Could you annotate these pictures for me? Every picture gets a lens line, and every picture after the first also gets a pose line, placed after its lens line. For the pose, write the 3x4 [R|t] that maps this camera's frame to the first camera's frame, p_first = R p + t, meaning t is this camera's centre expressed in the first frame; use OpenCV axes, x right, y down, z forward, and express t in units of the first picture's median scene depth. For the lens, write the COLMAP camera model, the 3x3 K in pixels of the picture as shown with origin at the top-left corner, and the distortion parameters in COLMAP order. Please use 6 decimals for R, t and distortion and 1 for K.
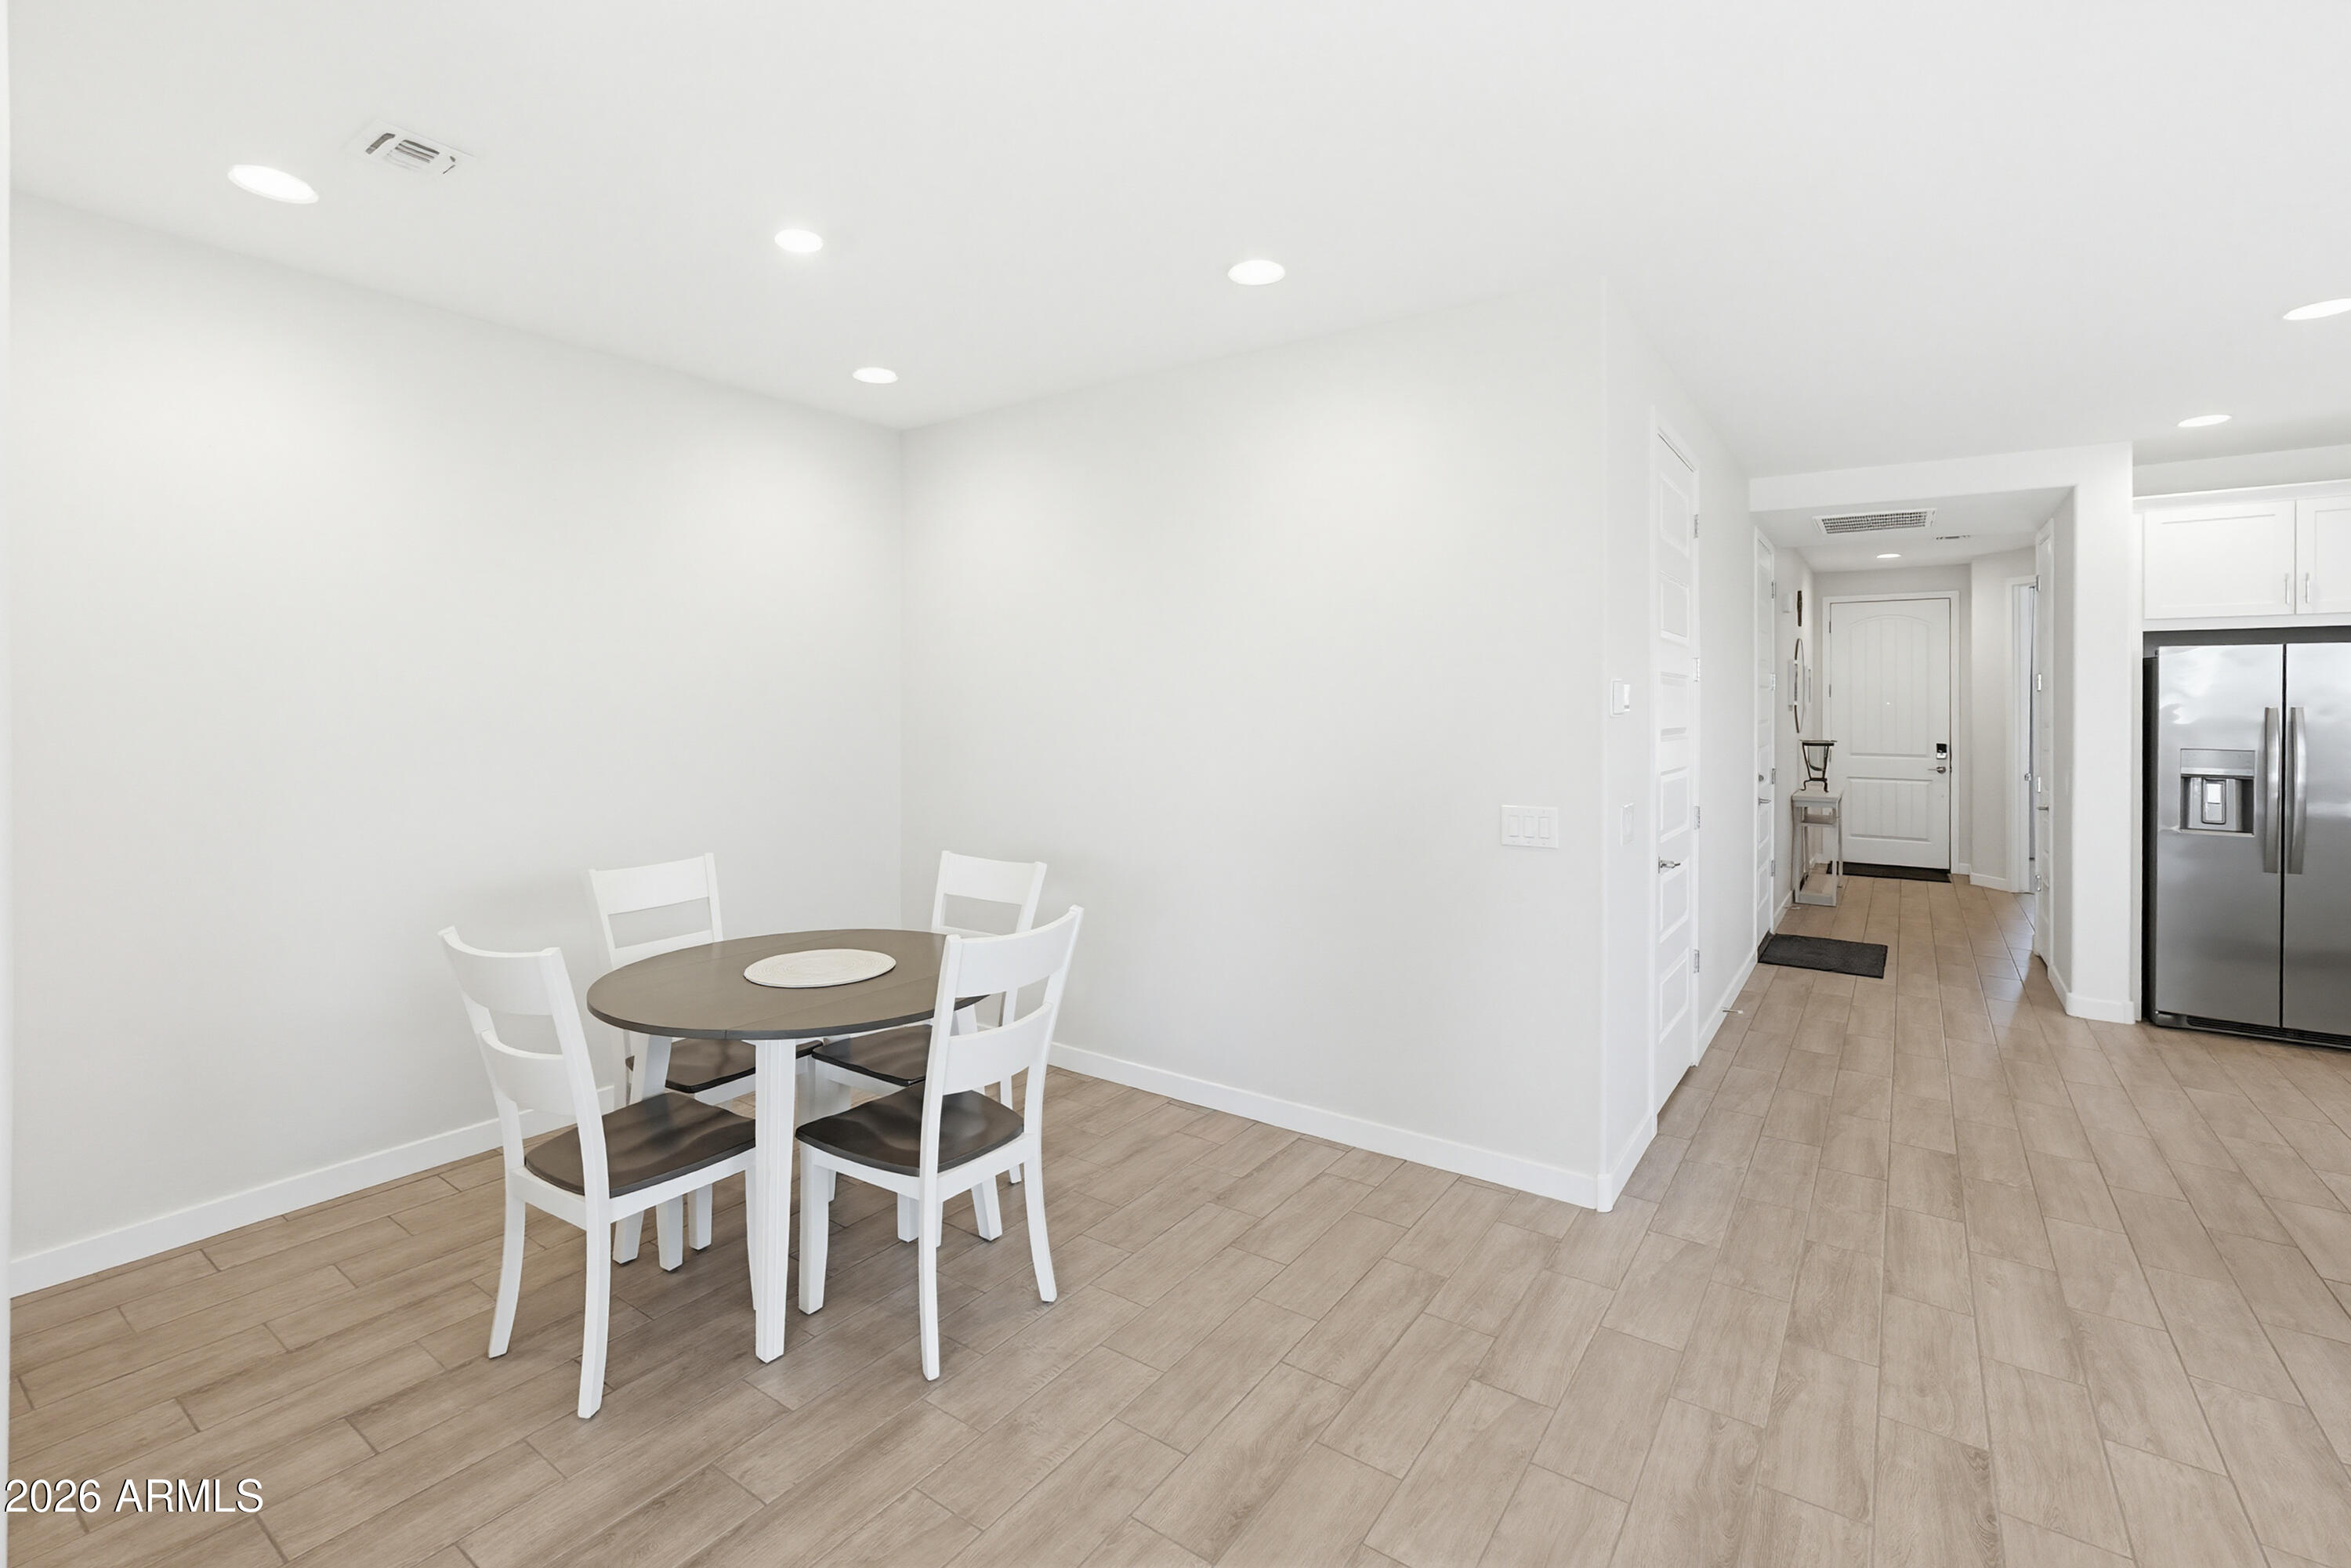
lens RADIAL K [[1068.5, 0, 1151.7], [0, 1068.5, 683.3], [0, 0, 1]] dist [-0.024067, 0.010654]
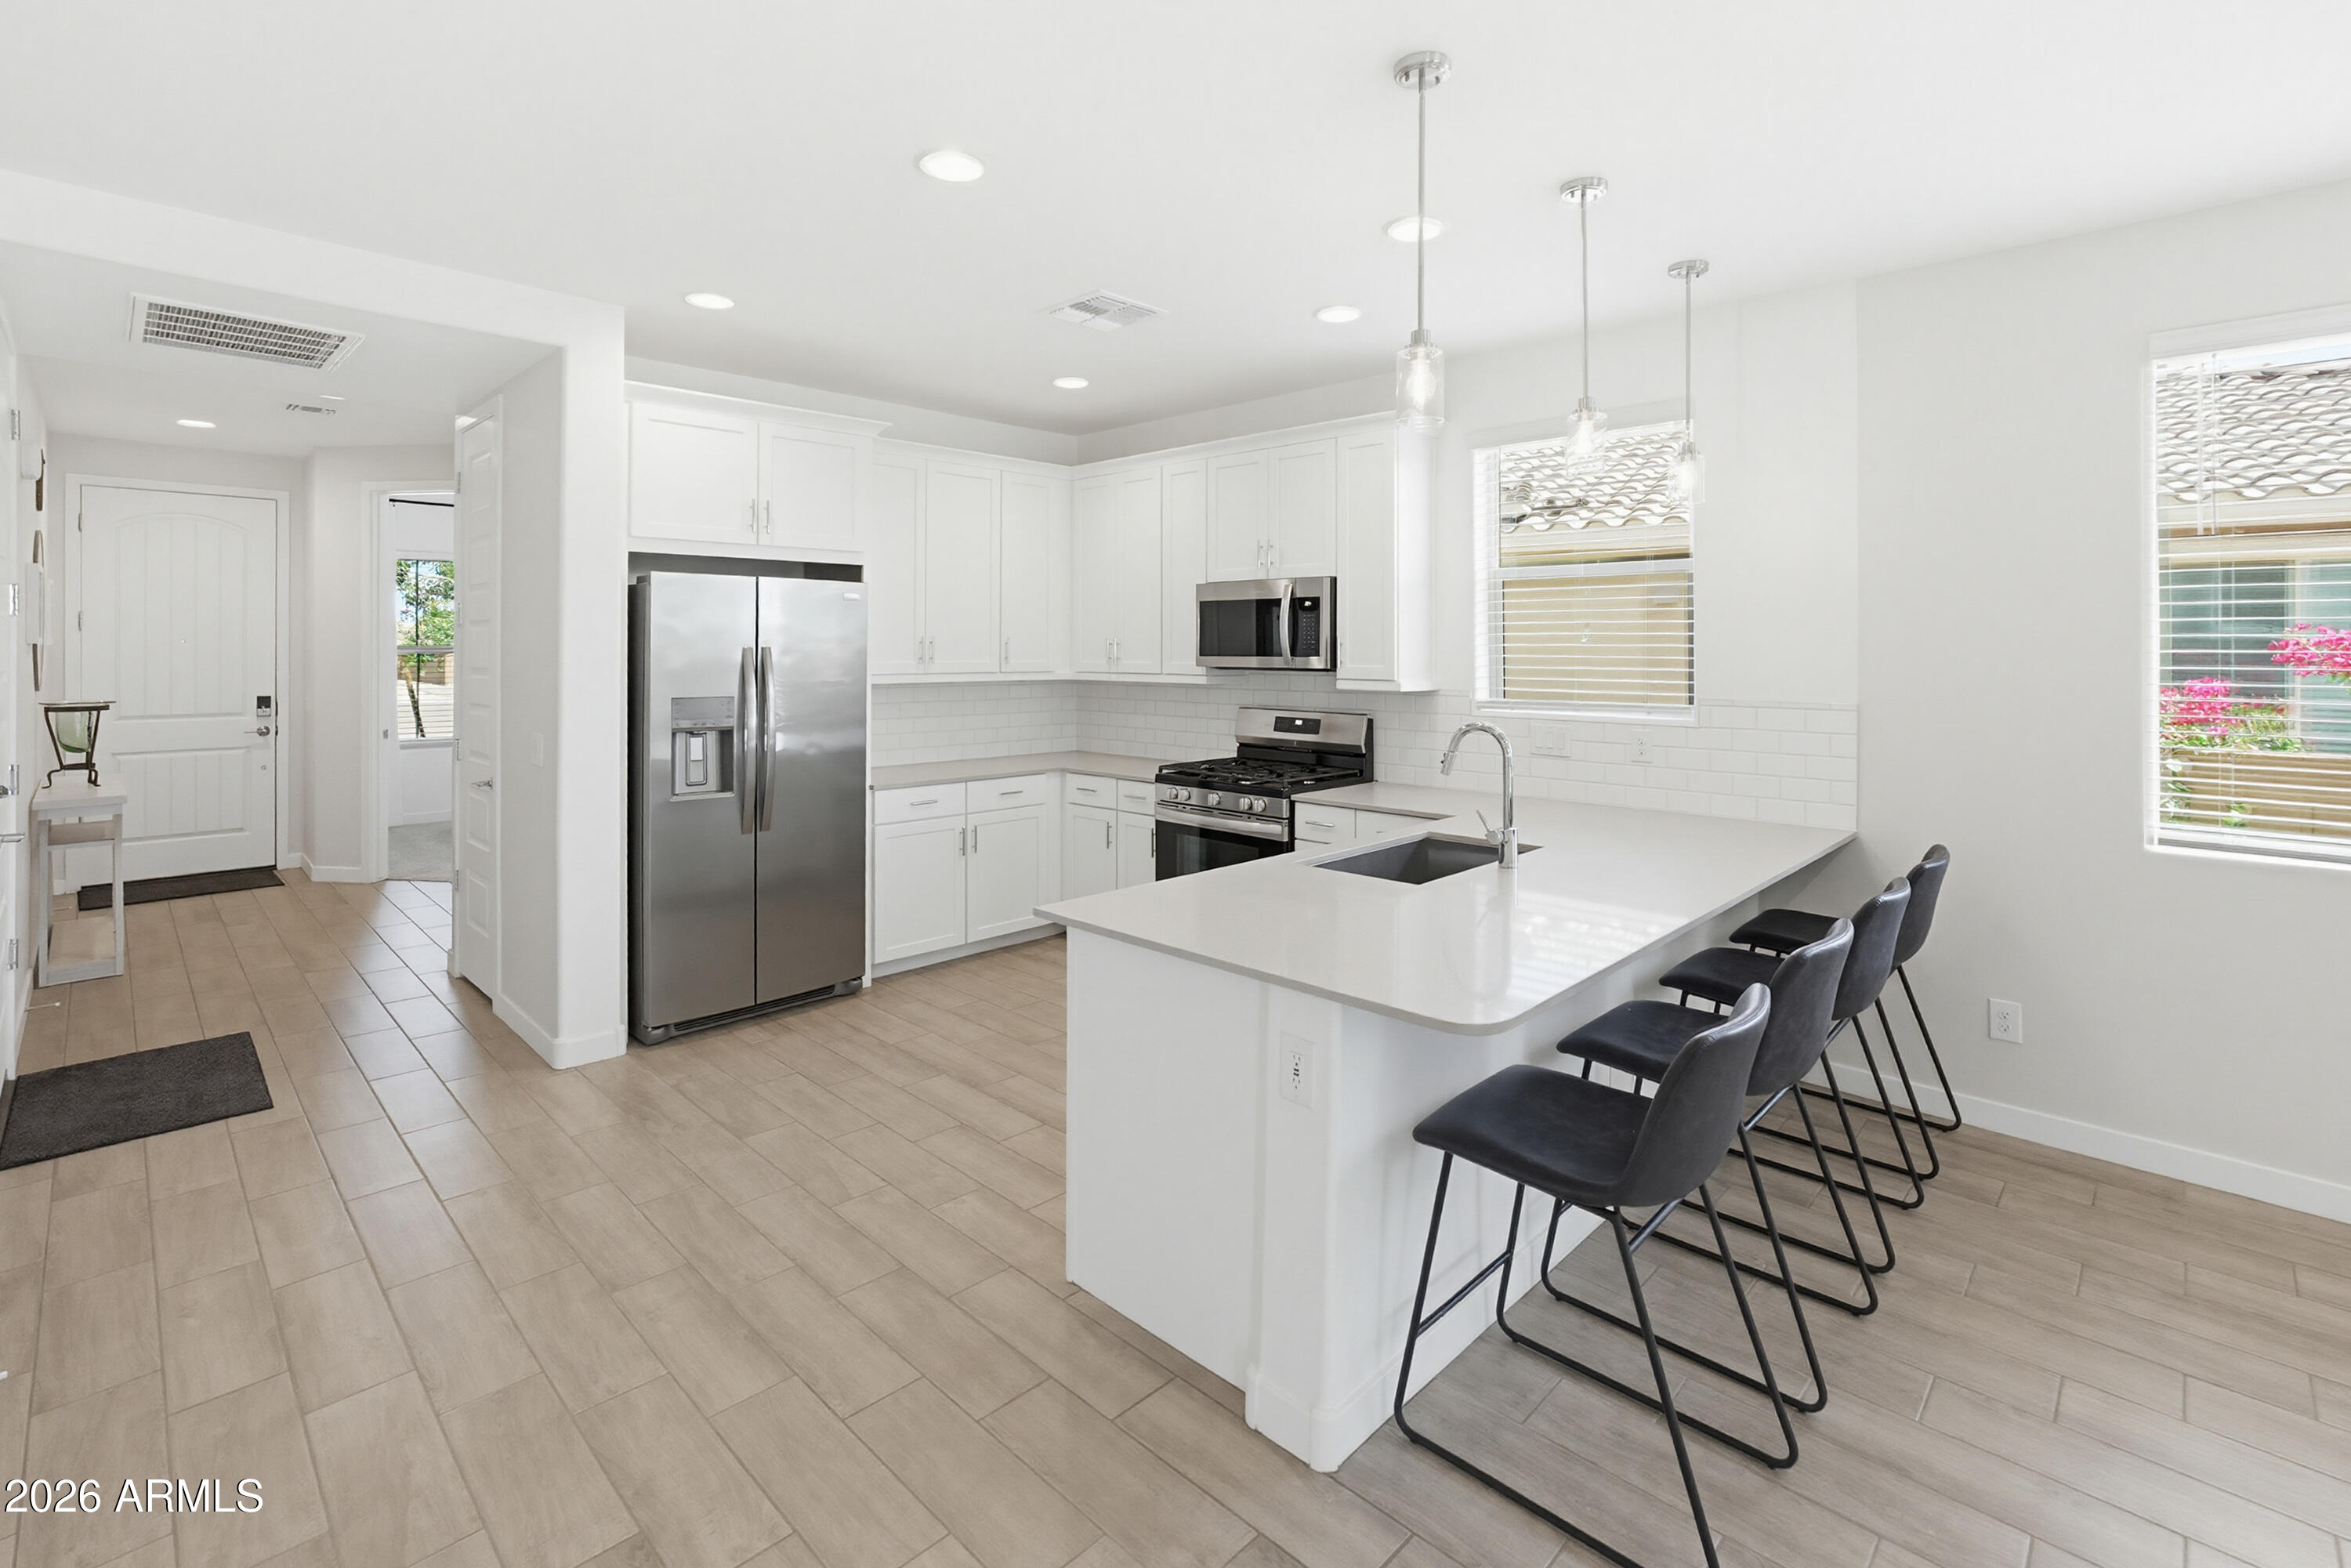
lens RADIAL K [[1068.5, 0, 1151.0], [0, 1068.5, 653.3], [0, 0, 1]] dist [-0.024067, 0.010654]
pose [[0.167591, -0.008909, 0.985816, 0.221831], [-0.019216, 0.999740, 0.012302, 0.009694], [-0.985669, -0.021005, 0.167376, 0.485318]]
